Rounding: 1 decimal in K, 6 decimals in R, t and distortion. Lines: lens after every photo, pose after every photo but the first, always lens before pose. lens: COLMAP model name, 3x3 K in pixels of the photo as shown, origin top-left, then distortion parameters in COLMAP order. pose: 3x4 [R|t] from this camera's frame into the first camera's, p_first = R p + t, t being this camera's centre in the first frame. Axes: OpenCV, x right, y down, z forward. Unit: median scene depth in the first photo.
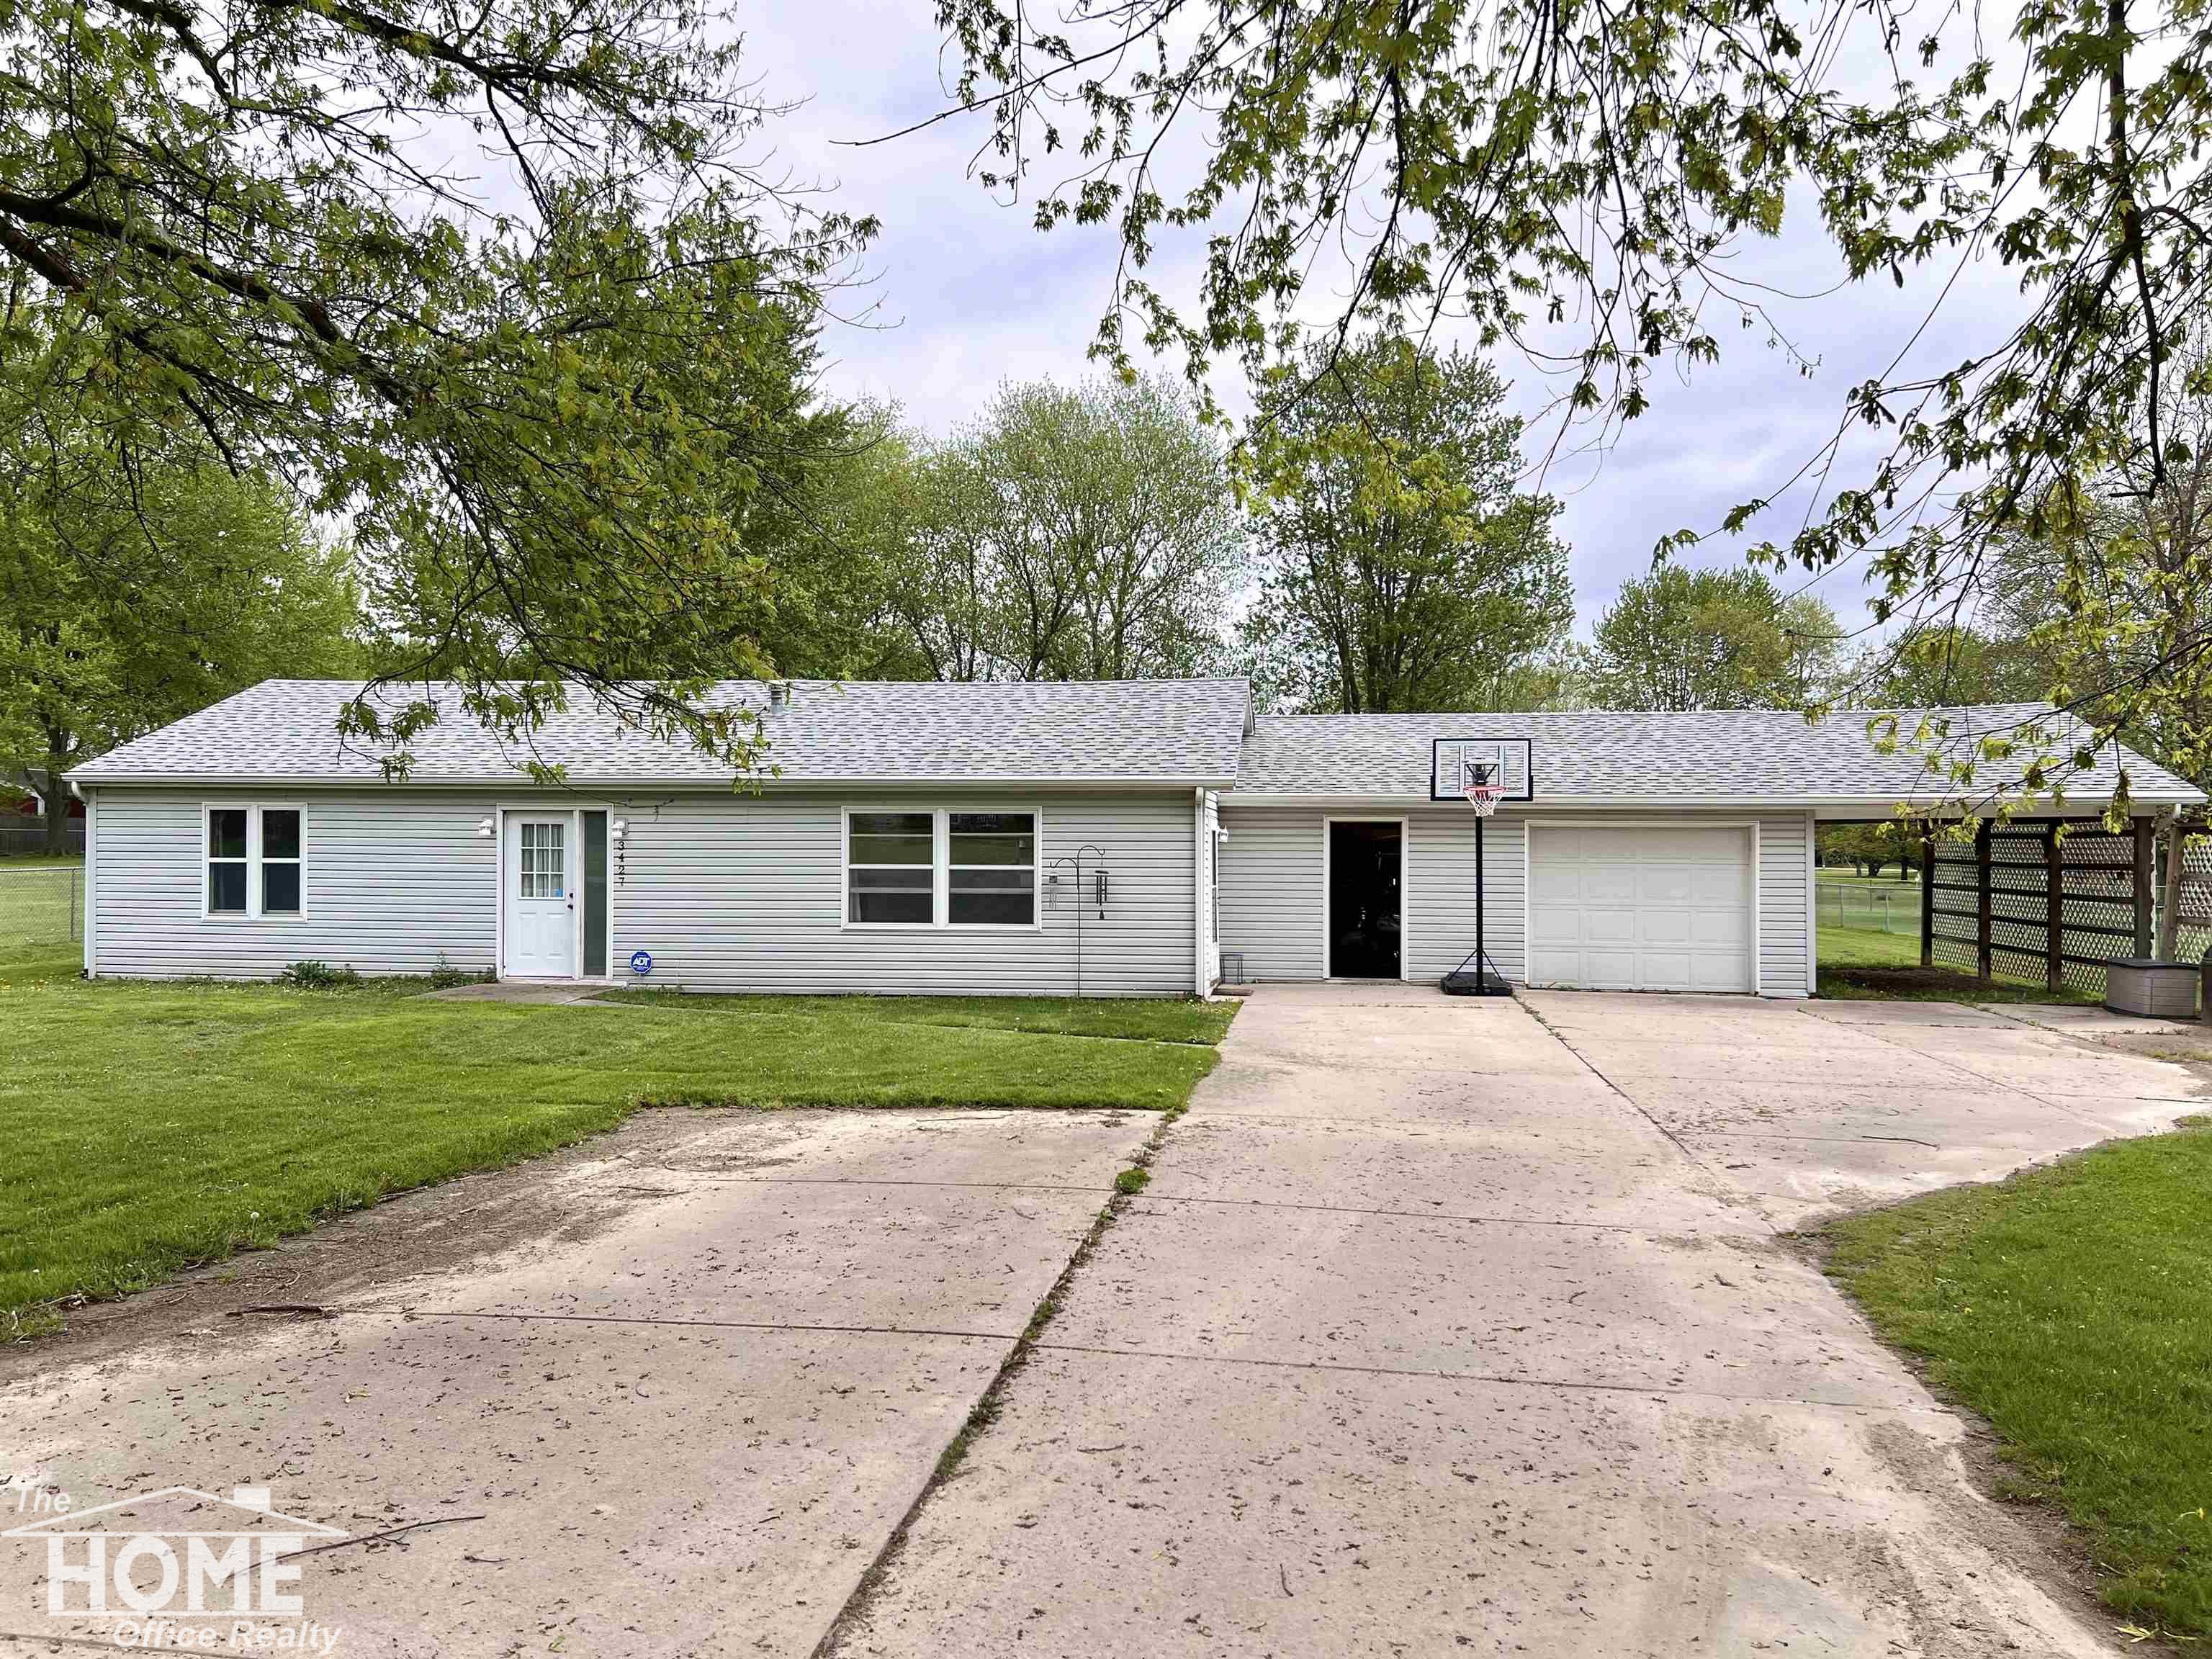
lens RADIAL K [[1658.8, 0, 1094.7], [0, 1658.8, 837.1], [0, 0, 1]] dist [0.012263, -0.000905]
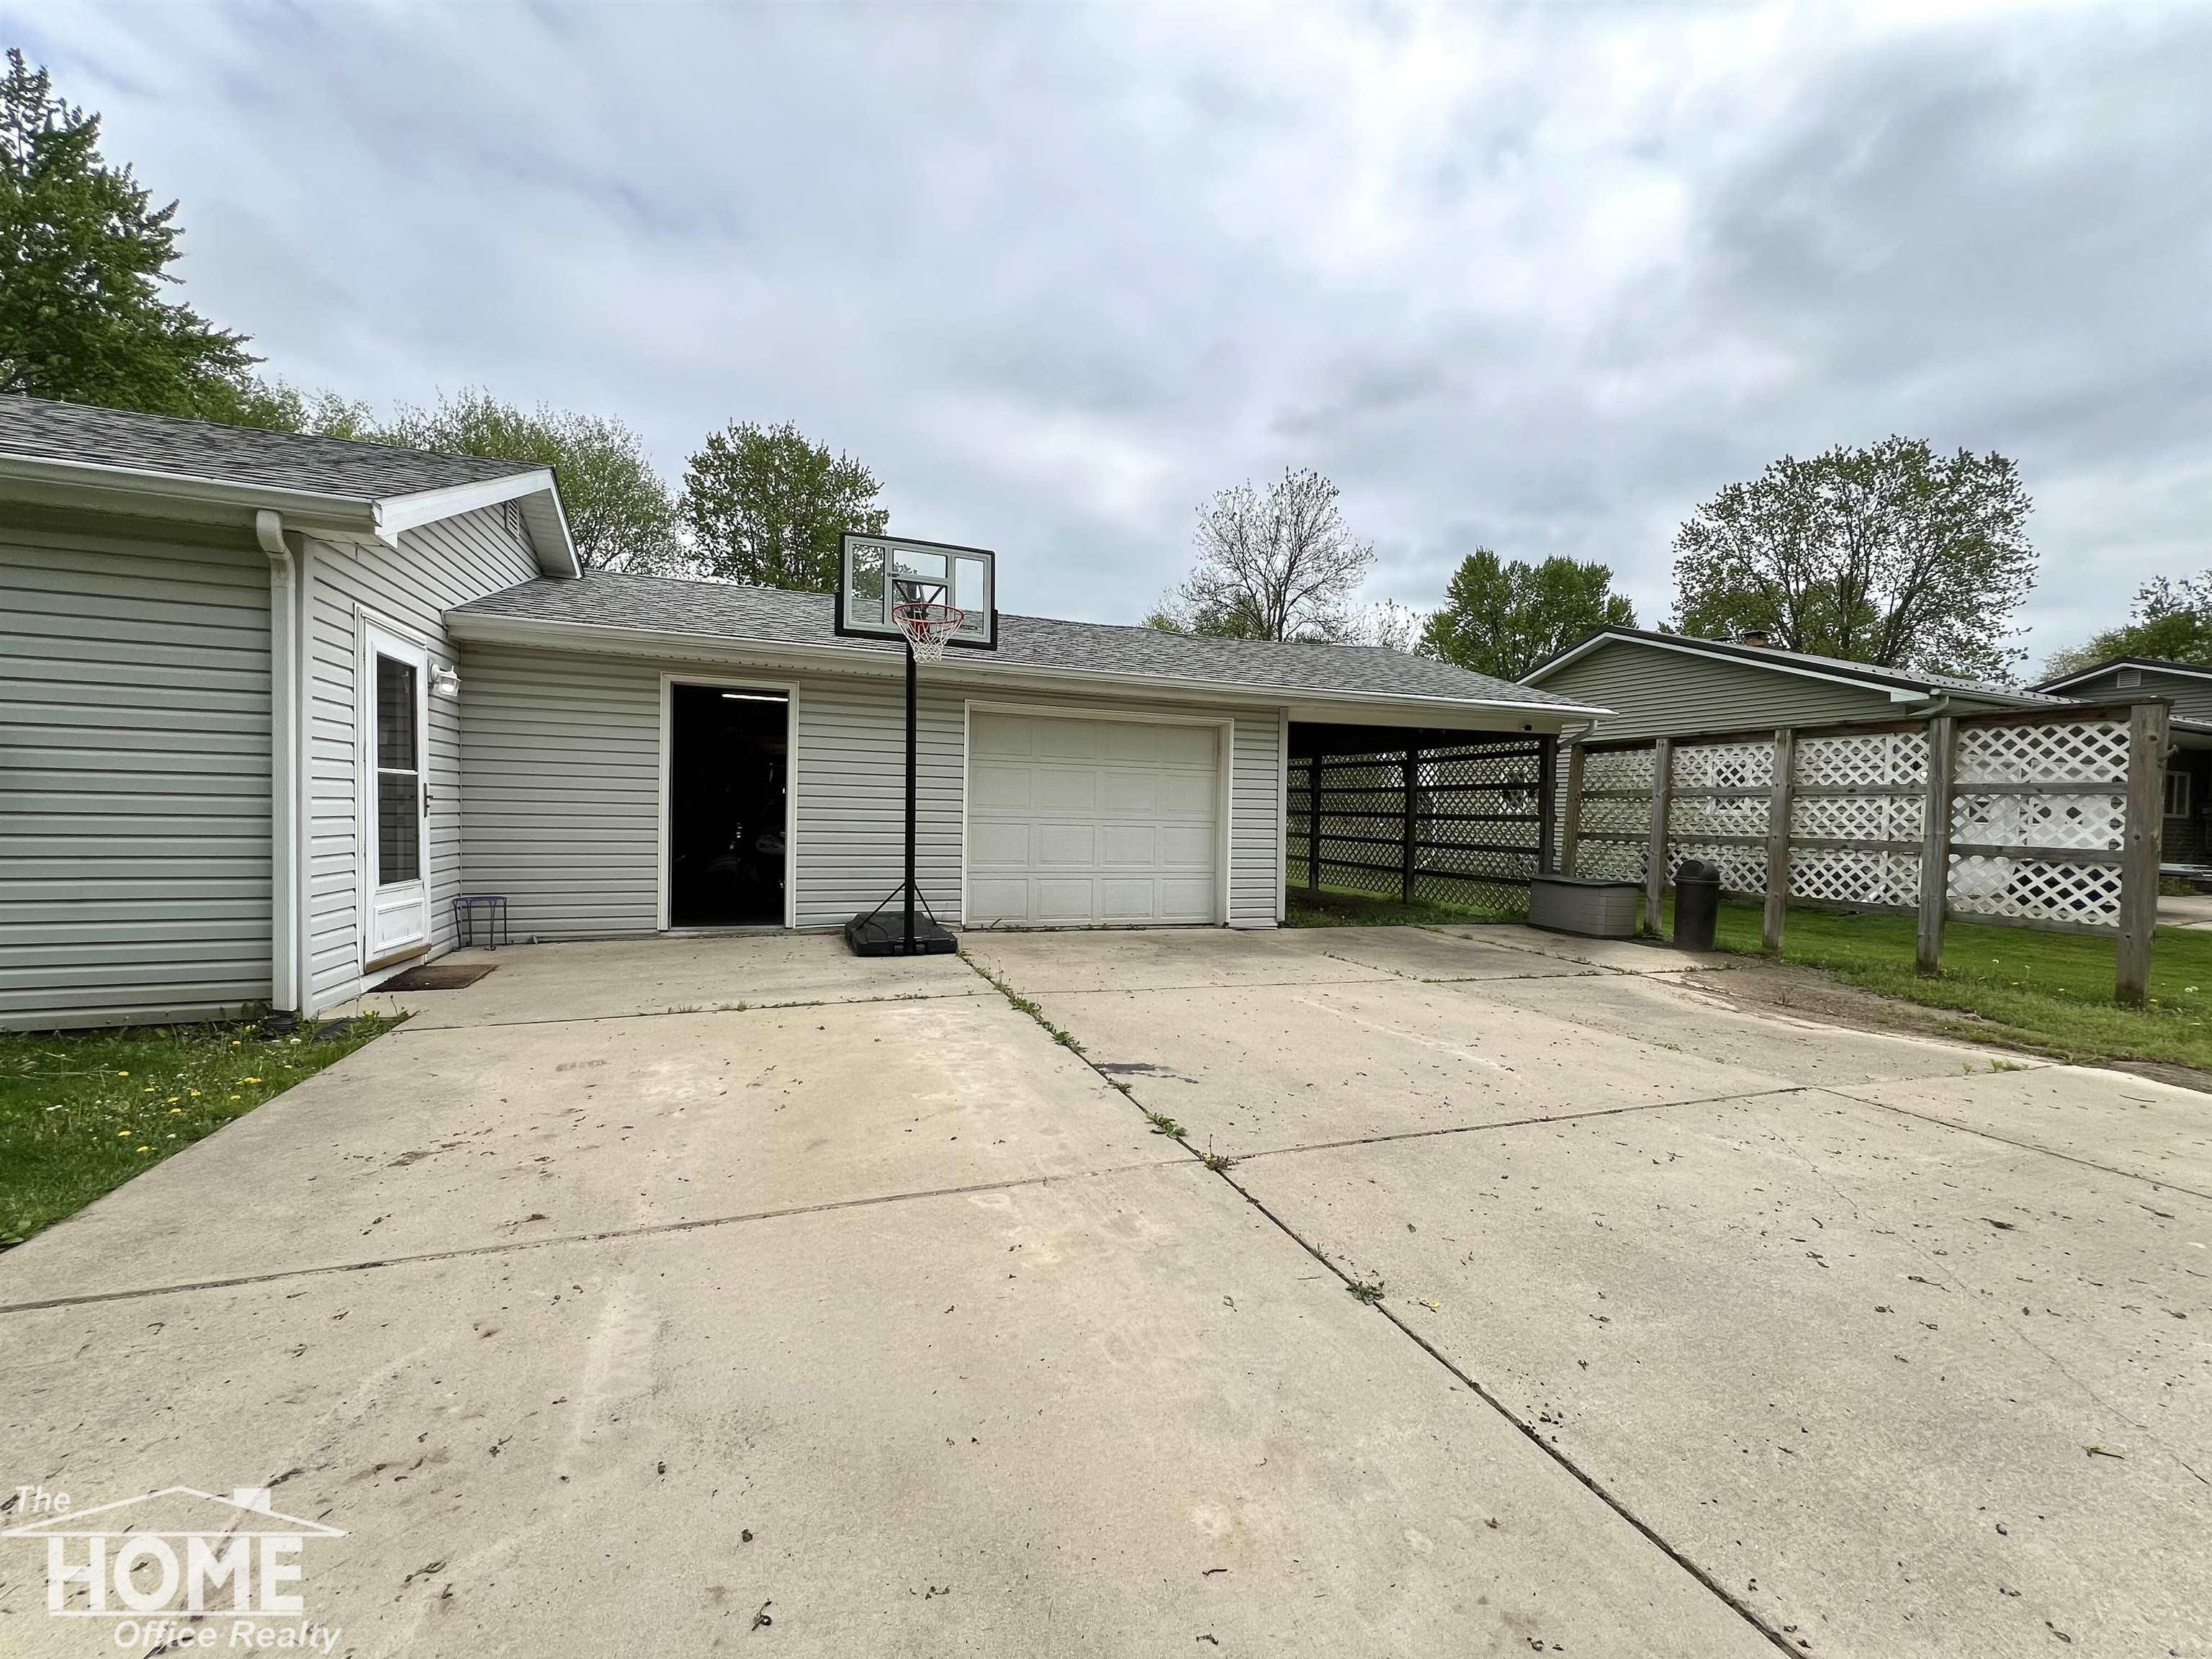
lens RADIAL K [[884.5, 0, 1108.9], [0, 884.5, 838.2], [0, 0, 1]] dist [-0.002289, 0.001603]
pose [[0.871513, -0.000052, 0.490372, 0.125436], [-0.020694, 0.999105, 0.036885, 0.034838], [-0.489935, -0.042294, 0.870732, 0.634892]]
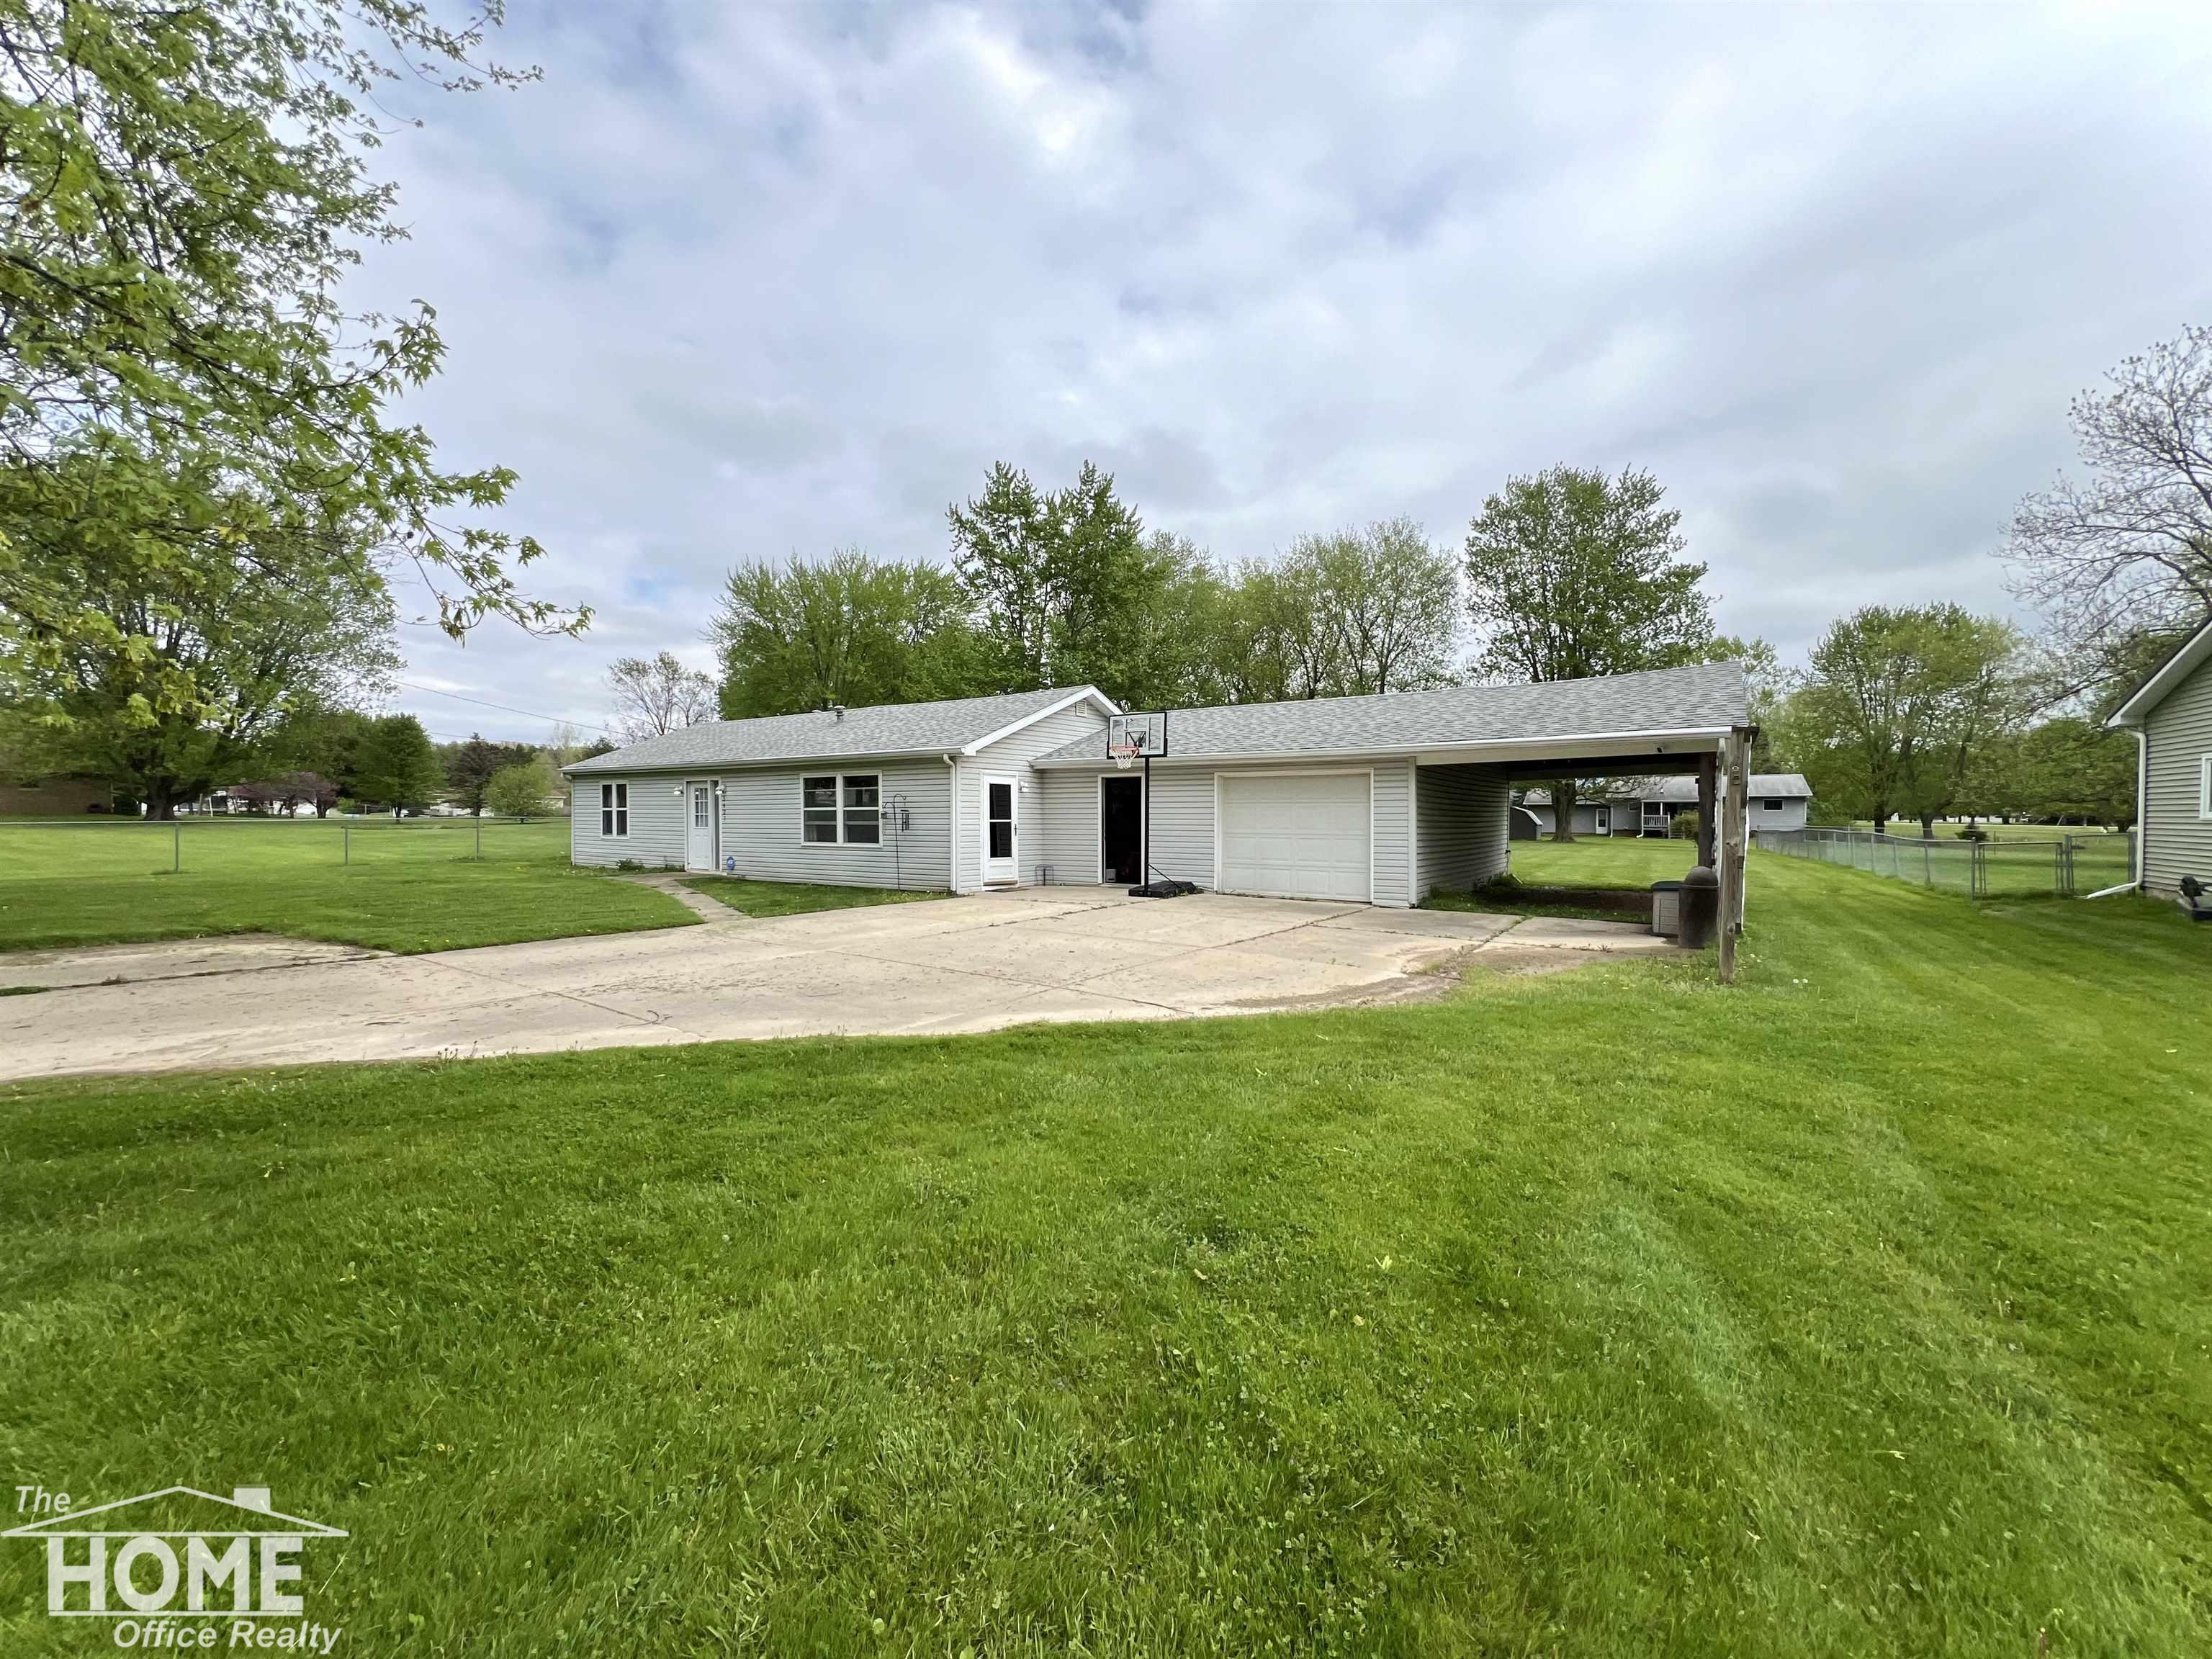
lens RADIAL K [[884.5, 0, 1114.6], [0, 884.5, 839.3], [0, 0, 1]] dist [-0.002289, 0.001603]
pose [[0.900534, 0.007110, -0.434728, 0.506758], [0.006430, 0.999539, 0.029667, 0.022868], [0.434739, -0.029511, 0.900073, 0.299943]]
